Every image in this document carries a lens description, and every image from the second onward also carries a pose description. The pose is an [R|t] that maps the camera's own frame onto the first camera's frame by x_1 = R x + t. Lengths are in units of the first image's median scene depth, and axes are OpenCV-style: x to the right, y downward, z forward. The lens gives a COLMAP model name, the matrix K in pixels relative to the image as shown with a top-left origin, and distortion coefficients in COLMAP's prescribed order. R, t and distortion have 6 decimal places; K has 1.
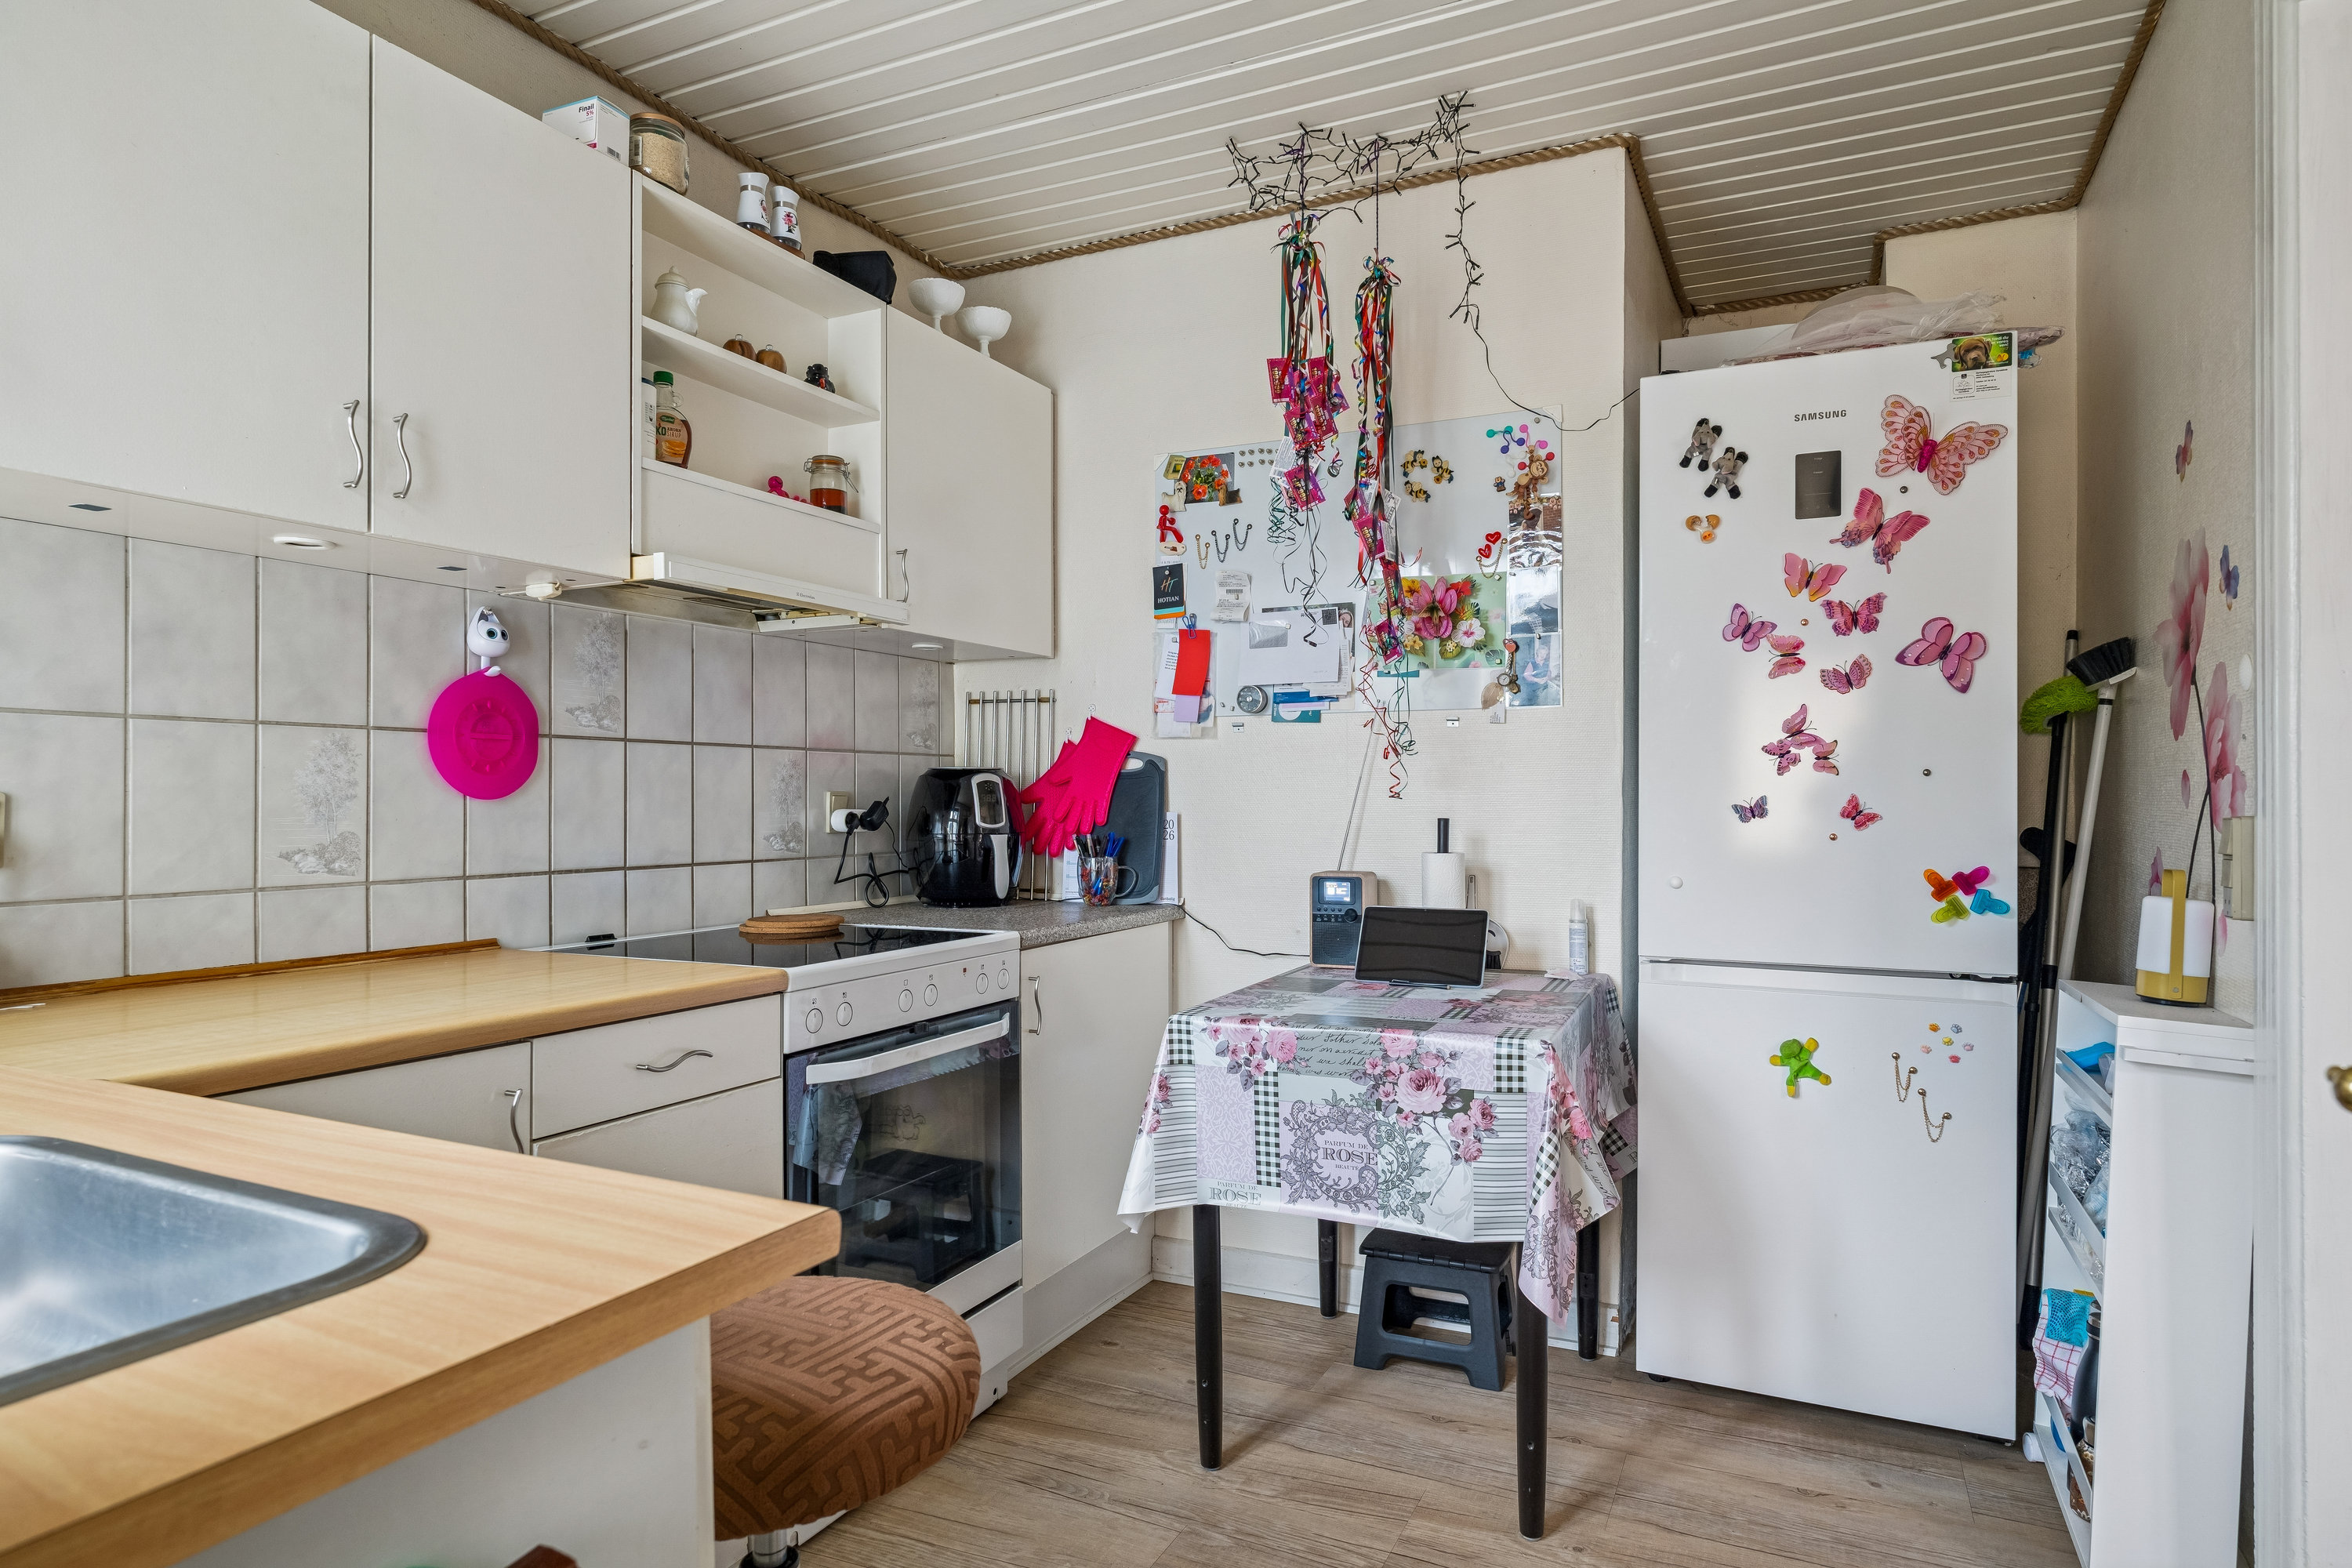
lens RADIAL K [[1370.2, 0, 1147.3], [0, 1370.2, 792.2], [0, 0, 1]] dist [0.001408, -0.000161]
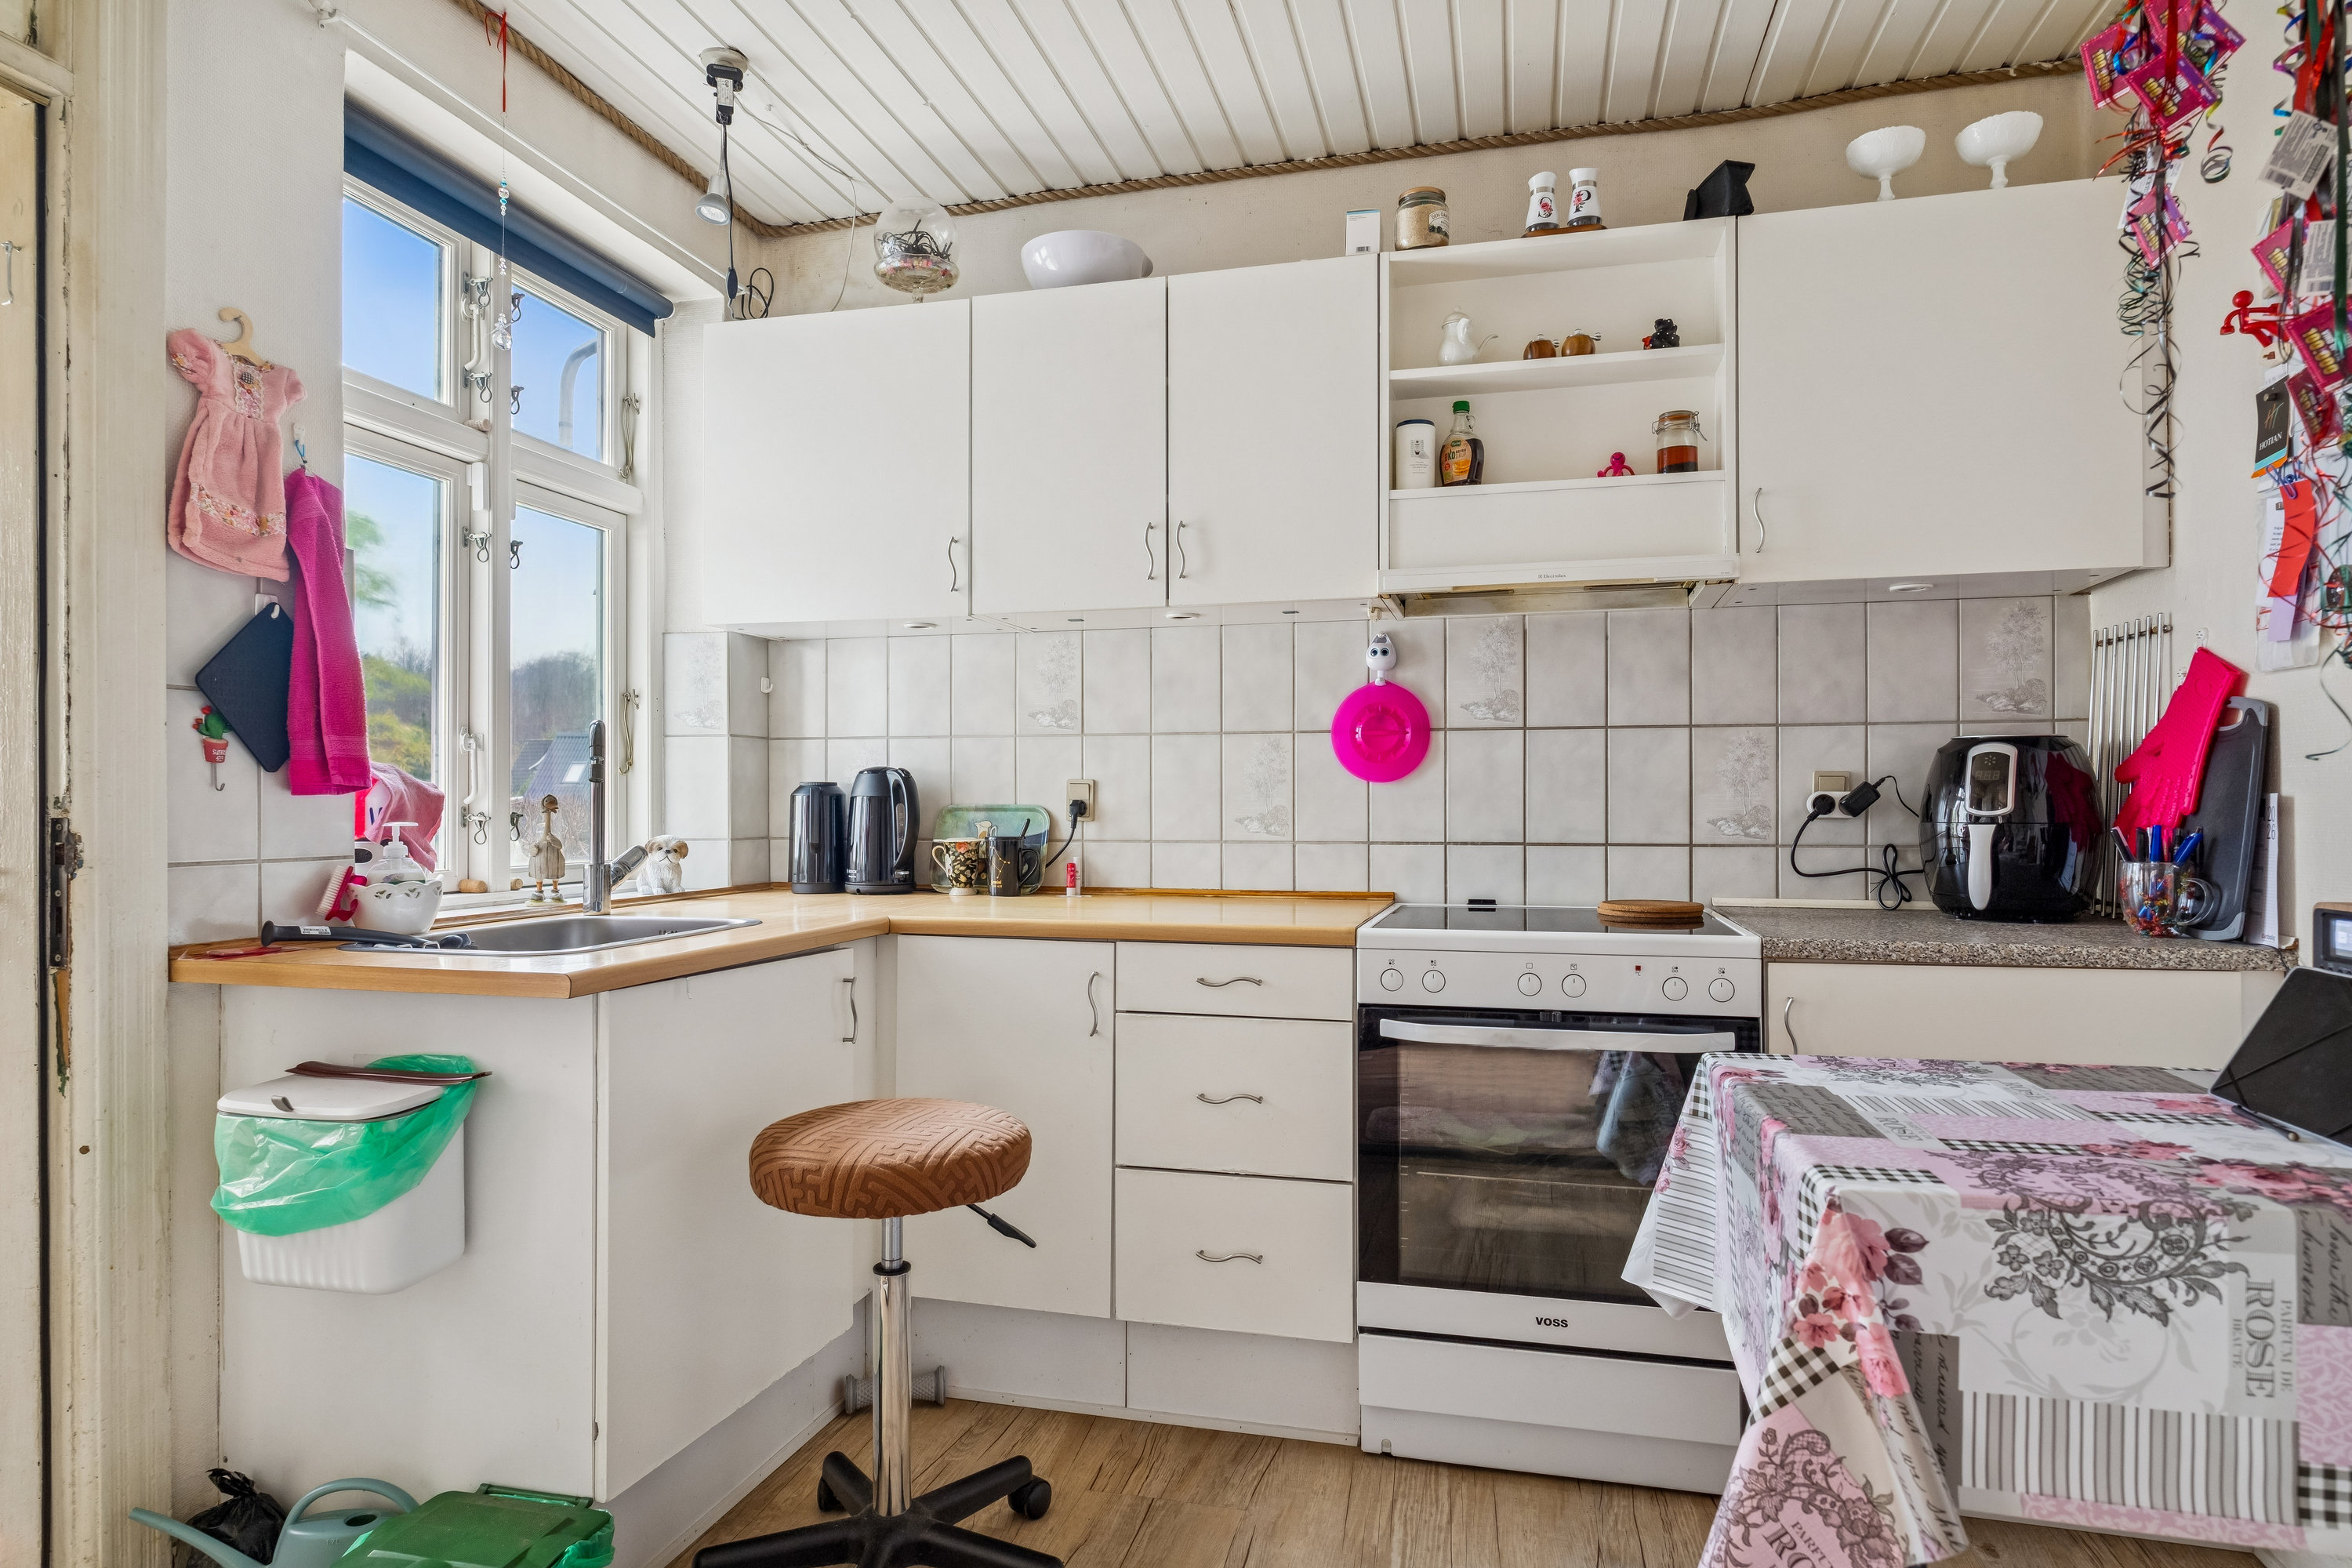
lens RADIAL K [[1308.1, 0, 1174.8], [0, 1308.1, 795.5], [0, 0, 1]] dist [-0.001905, 0.000409]
pose [[0.203009, -0.003744, -0.979170, 0.635622], [0.005532, 0.999981, -0.002677, 0.018656], [0.979161, -0.004873, 0.203026, 0.534202]]
